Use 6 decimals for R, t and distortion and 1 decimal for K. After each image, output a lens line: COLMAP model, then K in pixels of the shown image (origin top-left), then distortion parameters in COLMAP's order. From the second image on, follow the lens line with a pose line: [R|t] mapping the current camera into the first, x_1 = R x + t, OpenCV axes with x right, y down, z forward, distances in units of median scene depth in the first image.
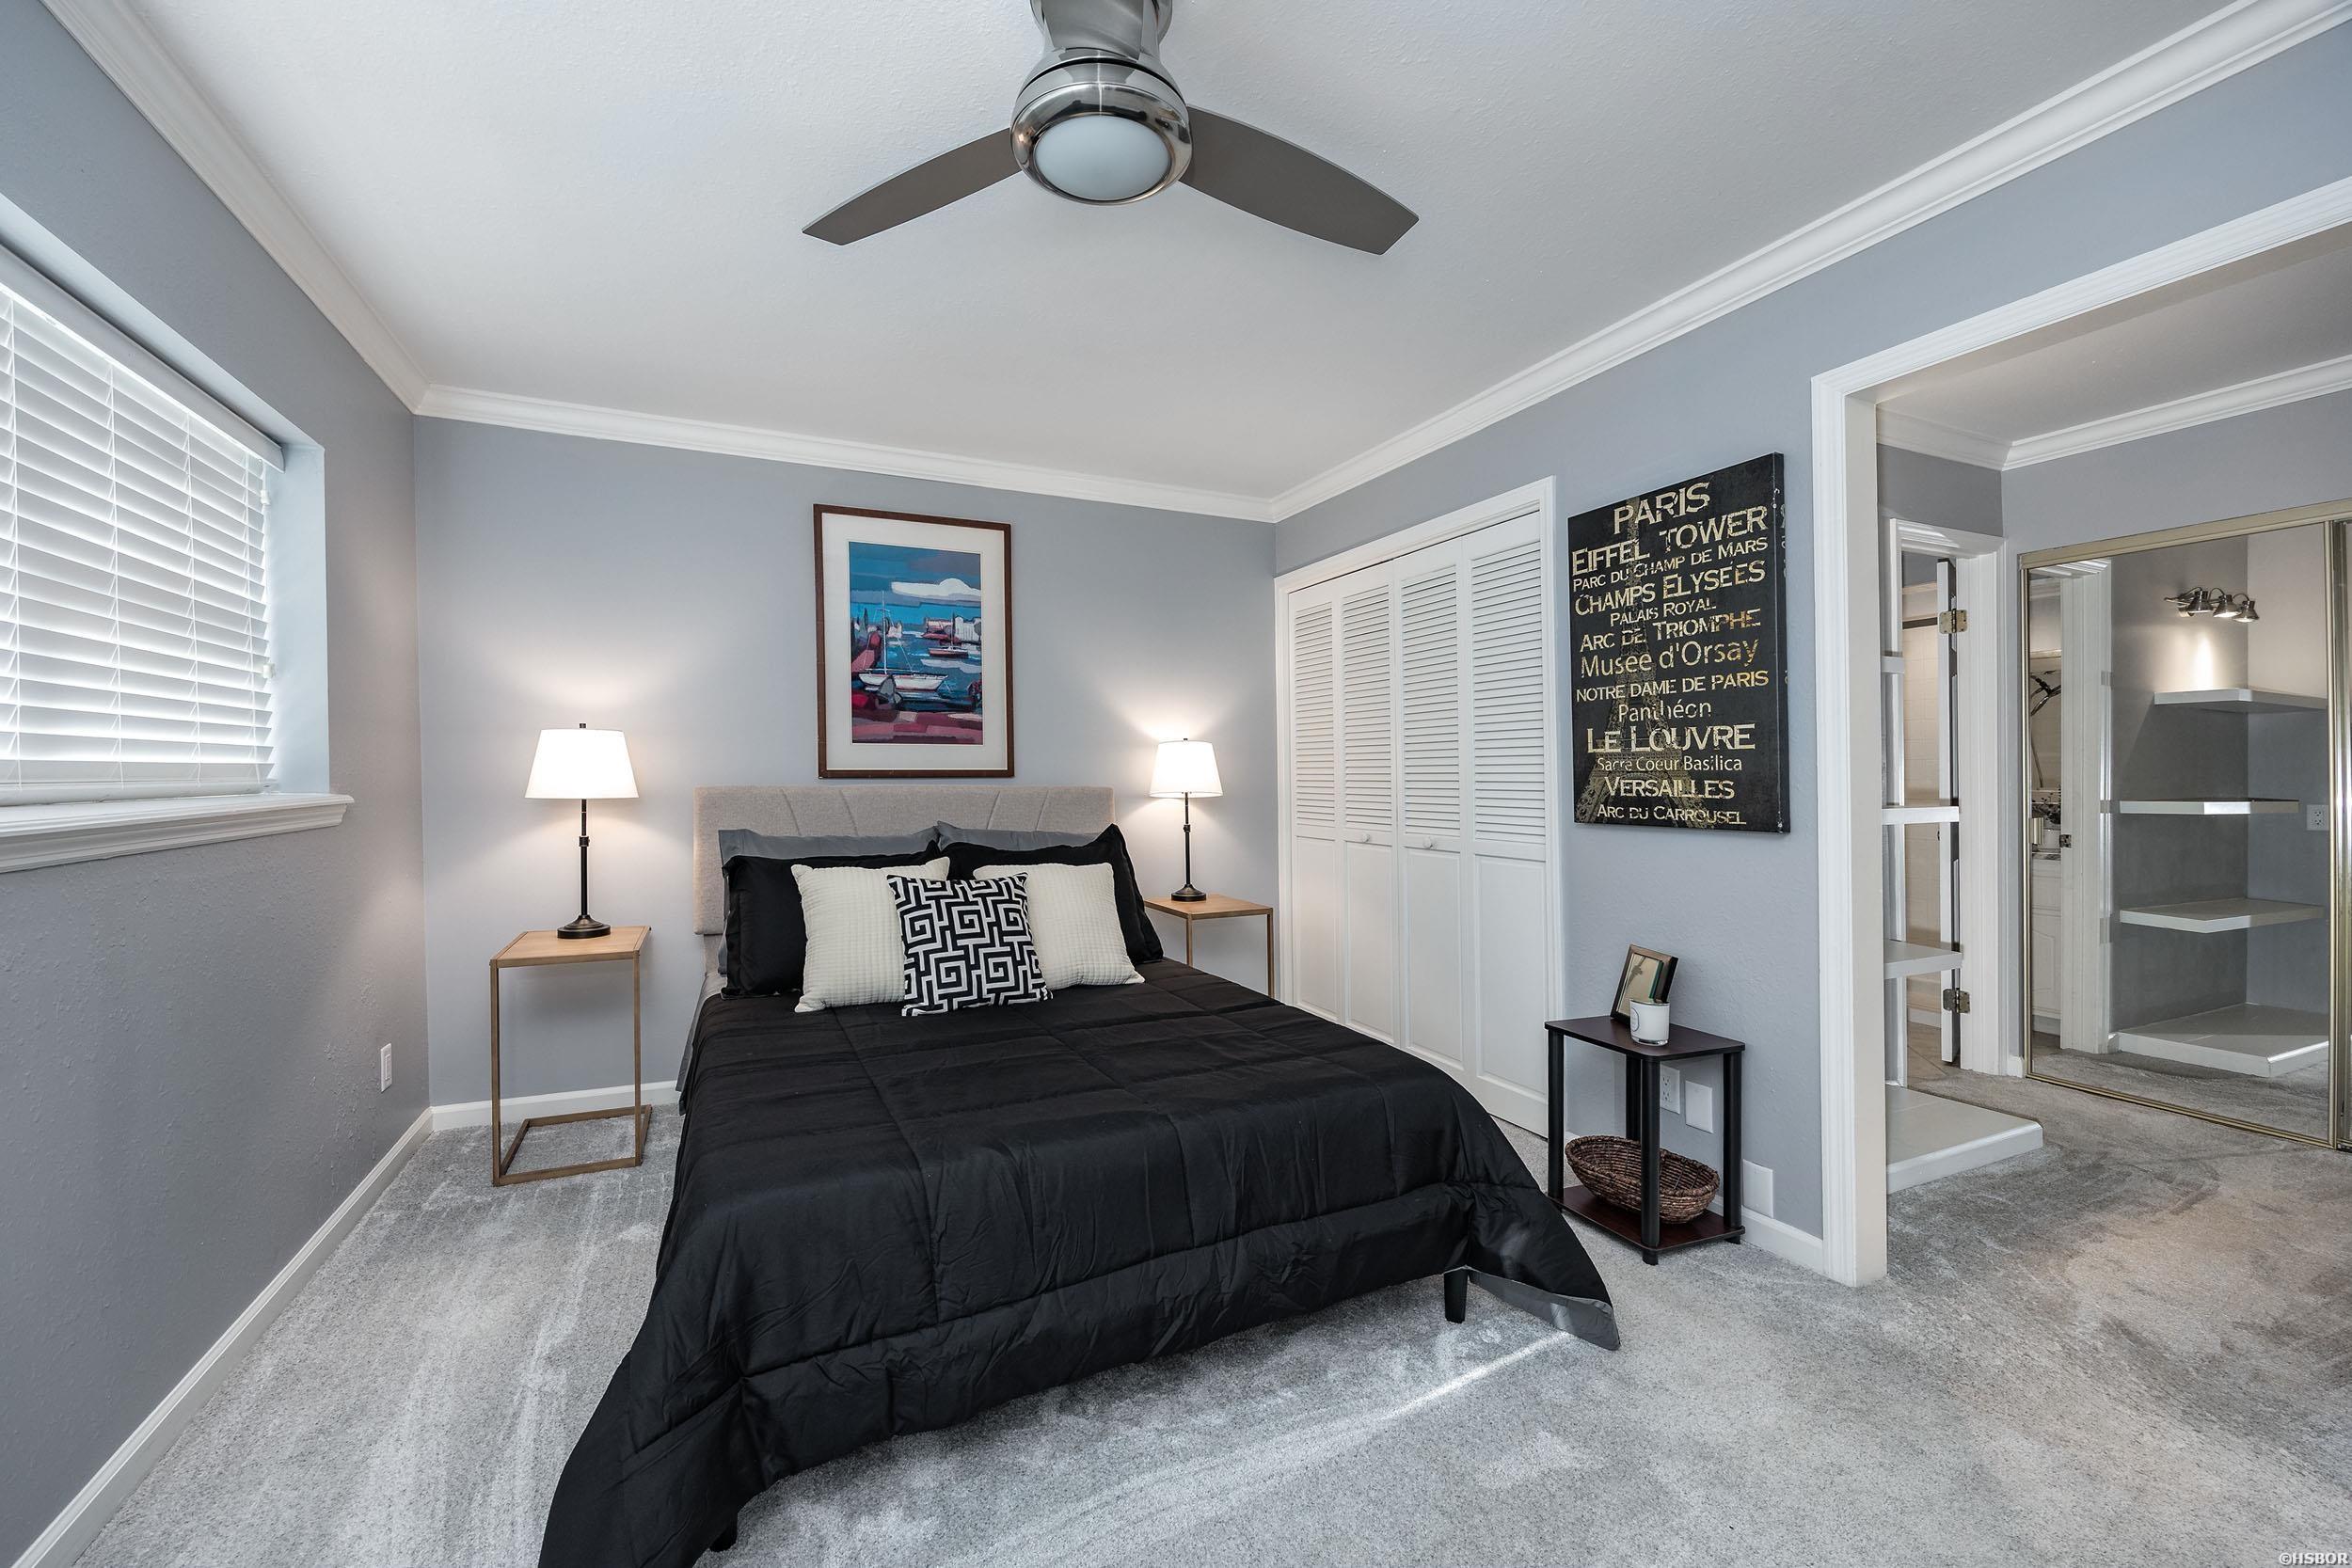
lens RADIAL K [[971.6, 0, 1176.0], [0, 971.6, 784.0], [0, 0, 1]] dist [-0.000267, -0.000039]
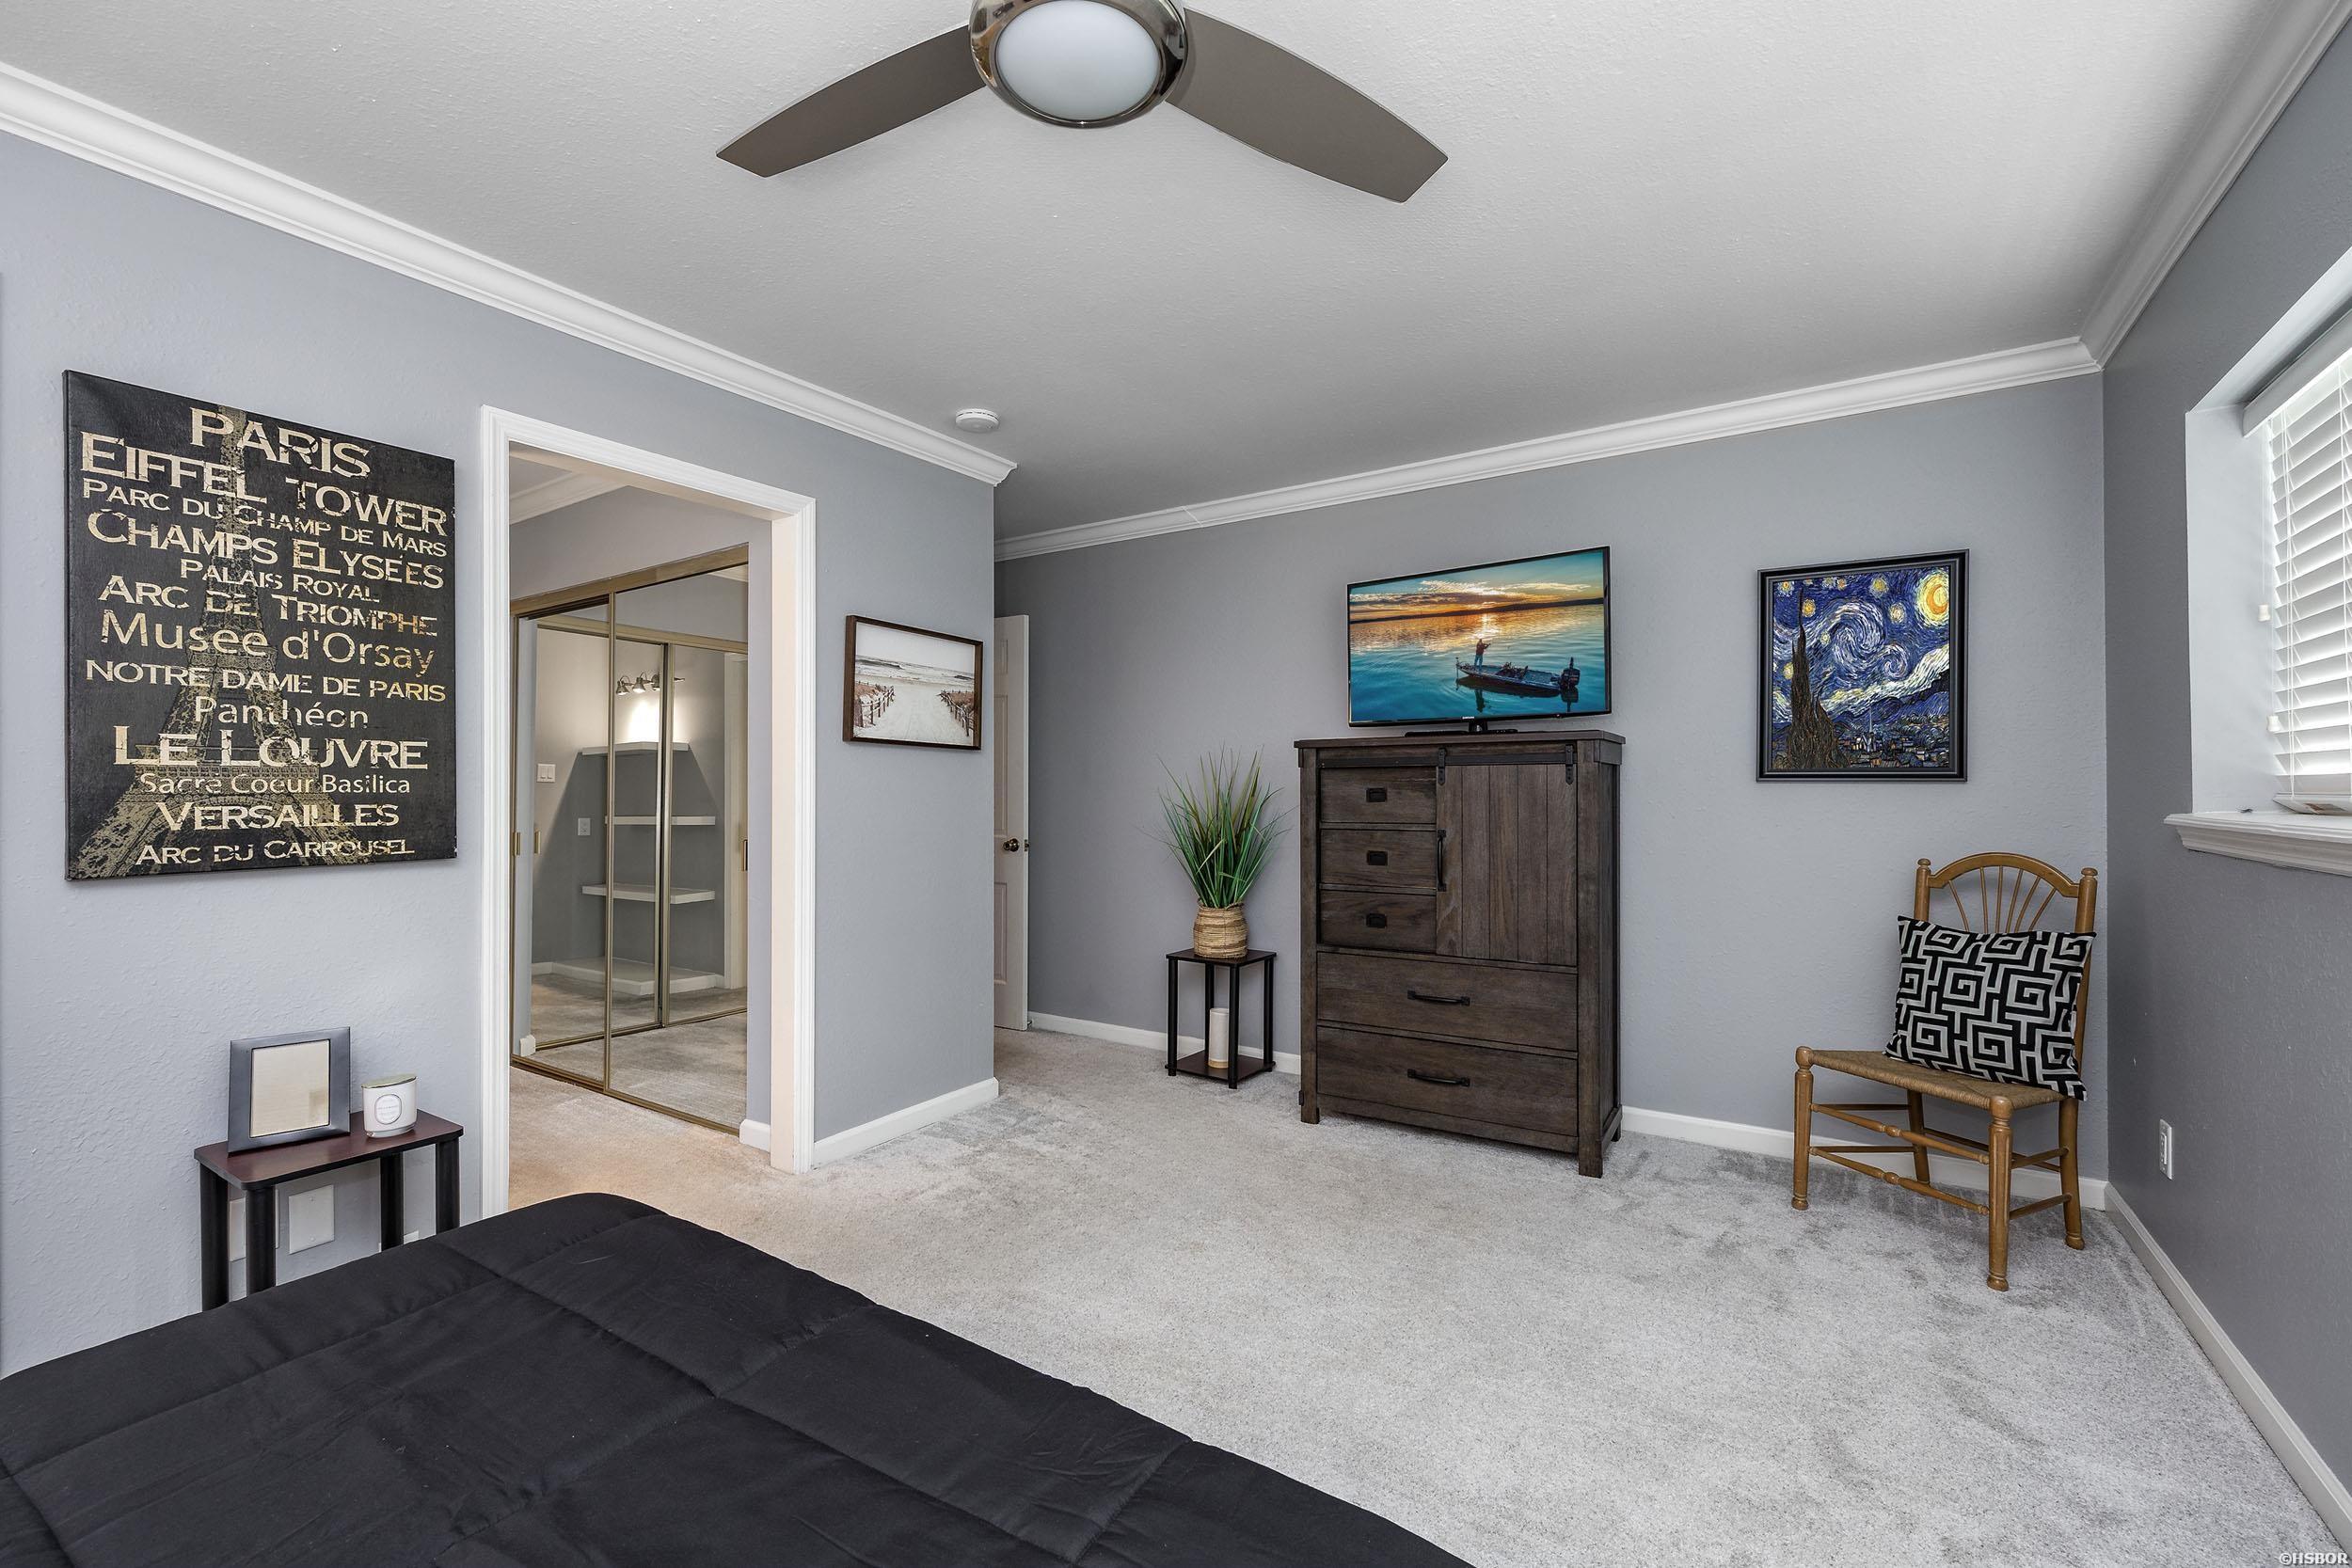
lens RADIAL K [[971.6, 0, 1176.0], [0, 971.6, 784.0], [0, 0, 1]] dist [-0.000267, -0.000039]
pose [[-0.539137, 0.015143, 0.842082, -0.504505], [0.018526, 0.999810, -0.006119, -0.003312], [-0.842014, 0.012301, -0.539315, 0.821740]]
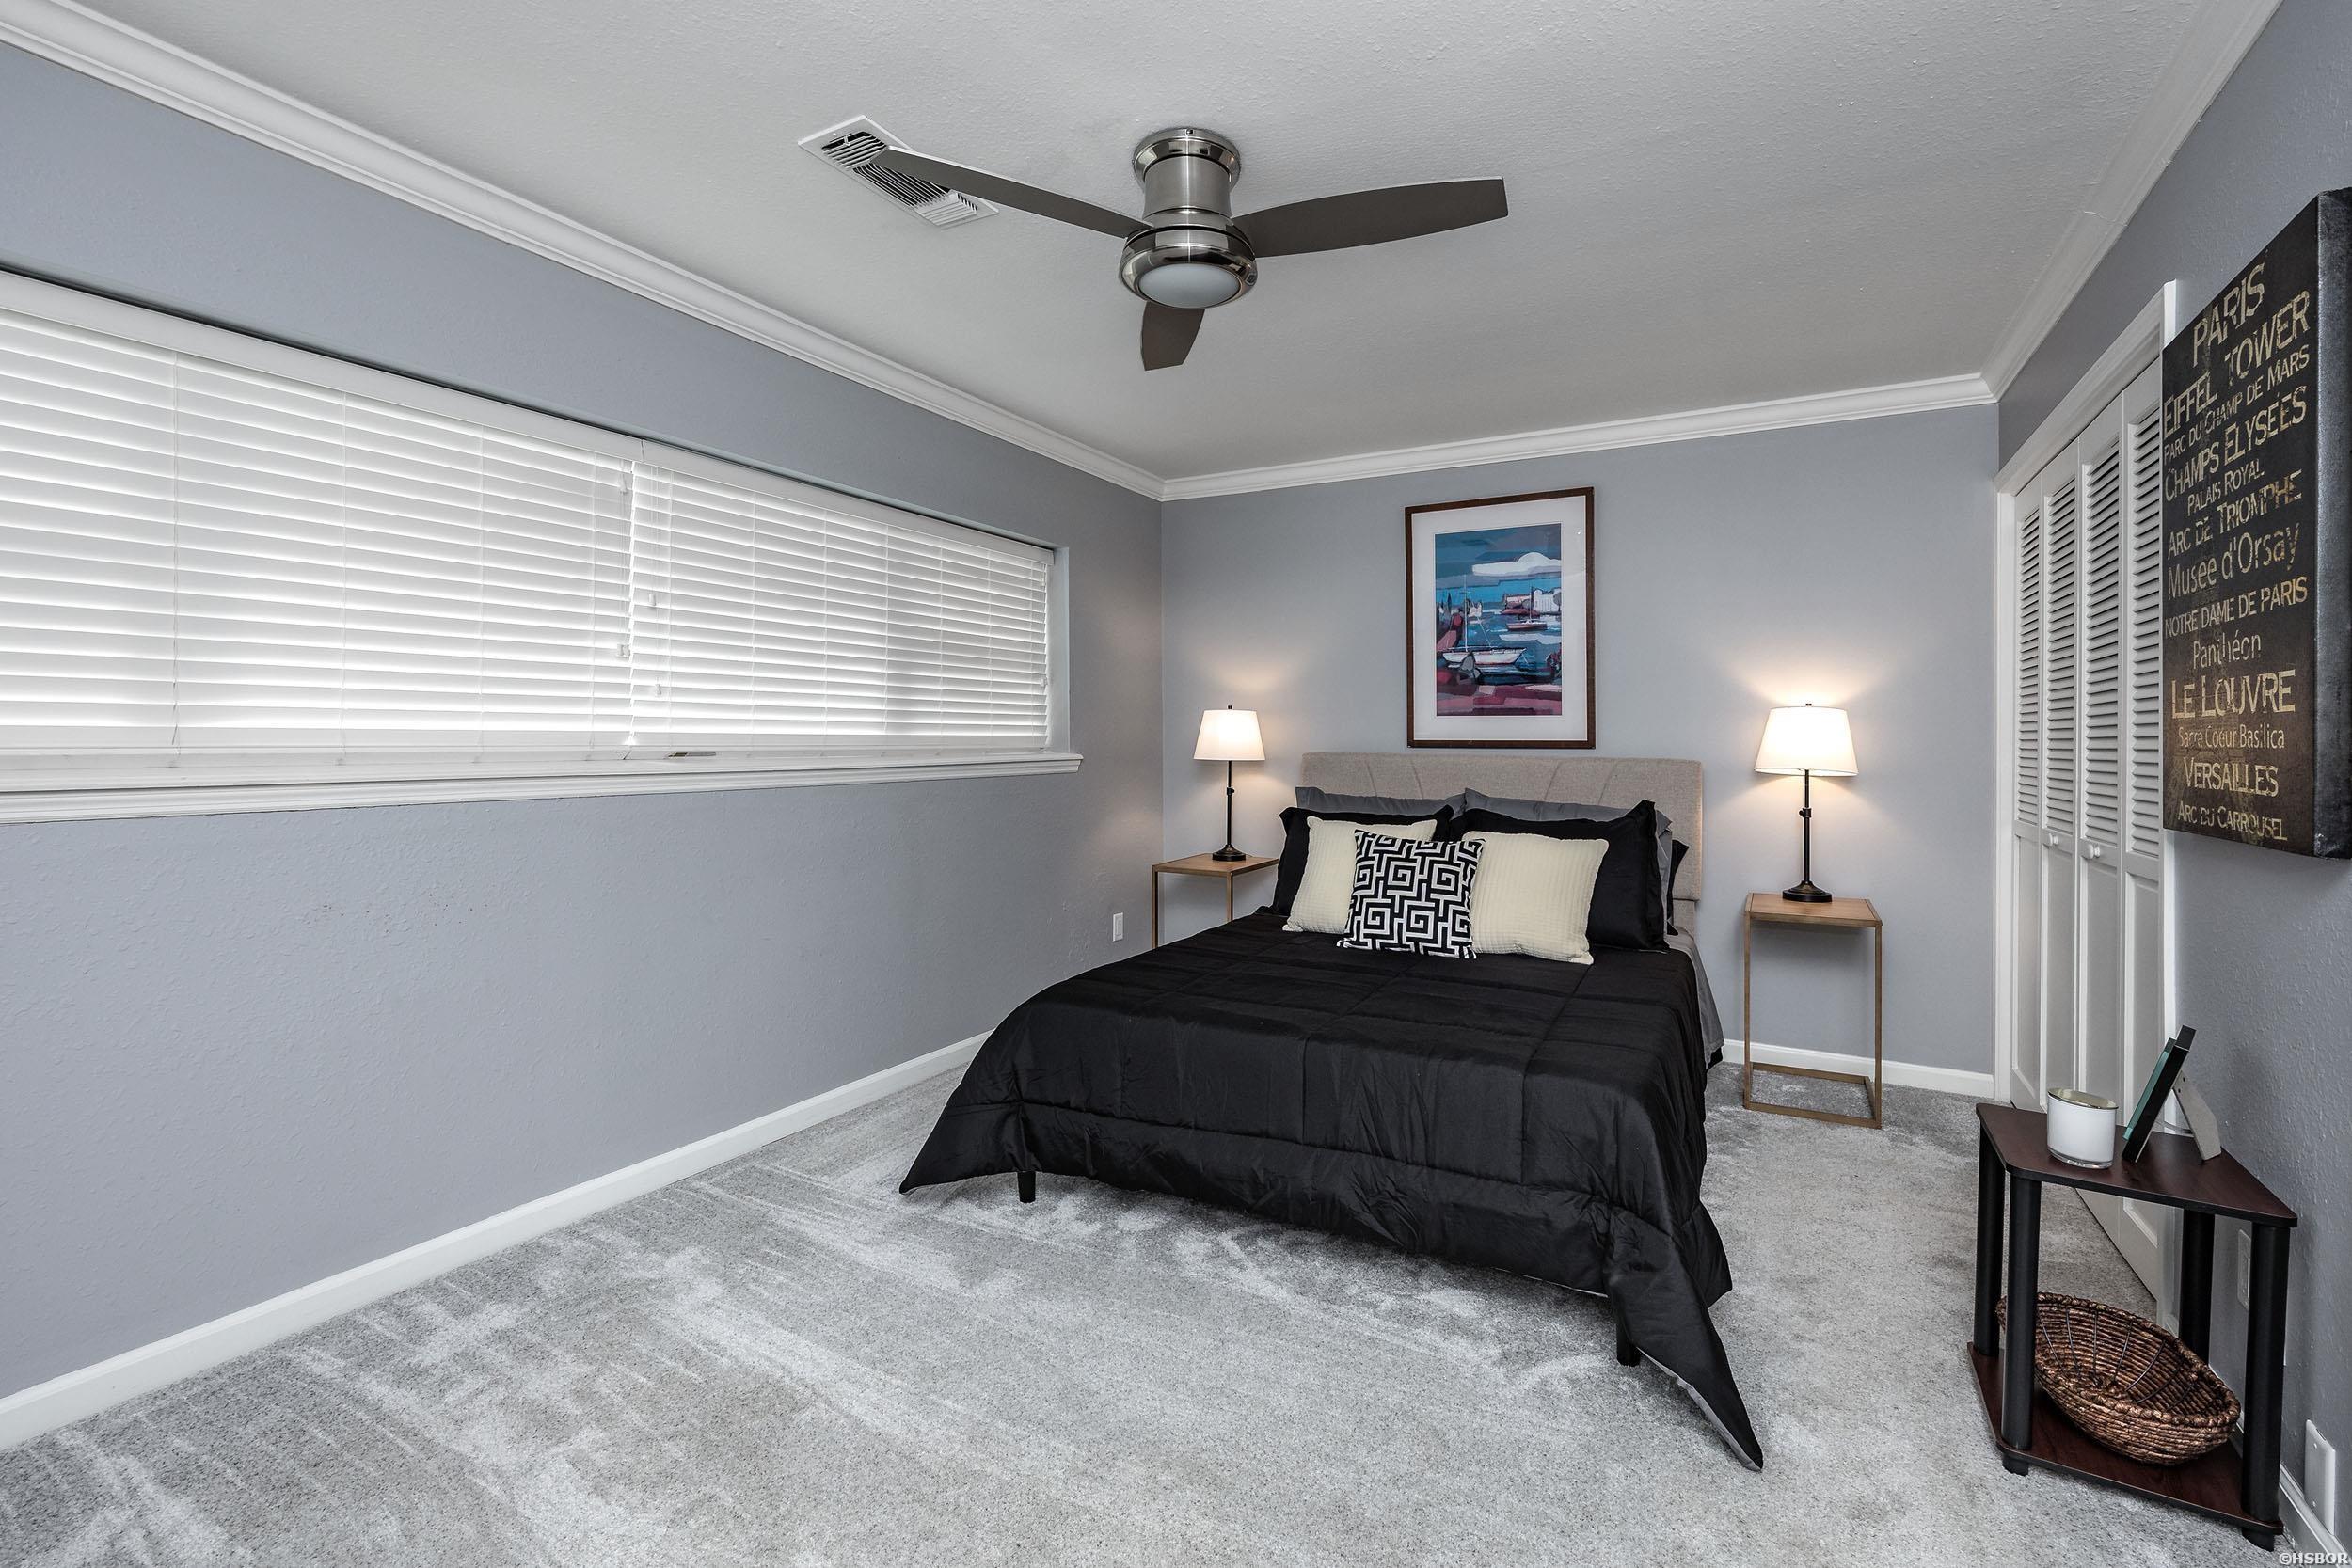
lens RADIAL K [[1077.3, 0, 1226.3], [0, 1077.3, 772.6], [0, 0, 1]] dist [-0.000295, -0.000162]
pose [[0.595163, 0.028559, -0.803097, 0.670056], [-0.014259, 0.999586, 0.024980, -0.006145], [0.803478, -0.003416, 0.595324, 0.093533]]
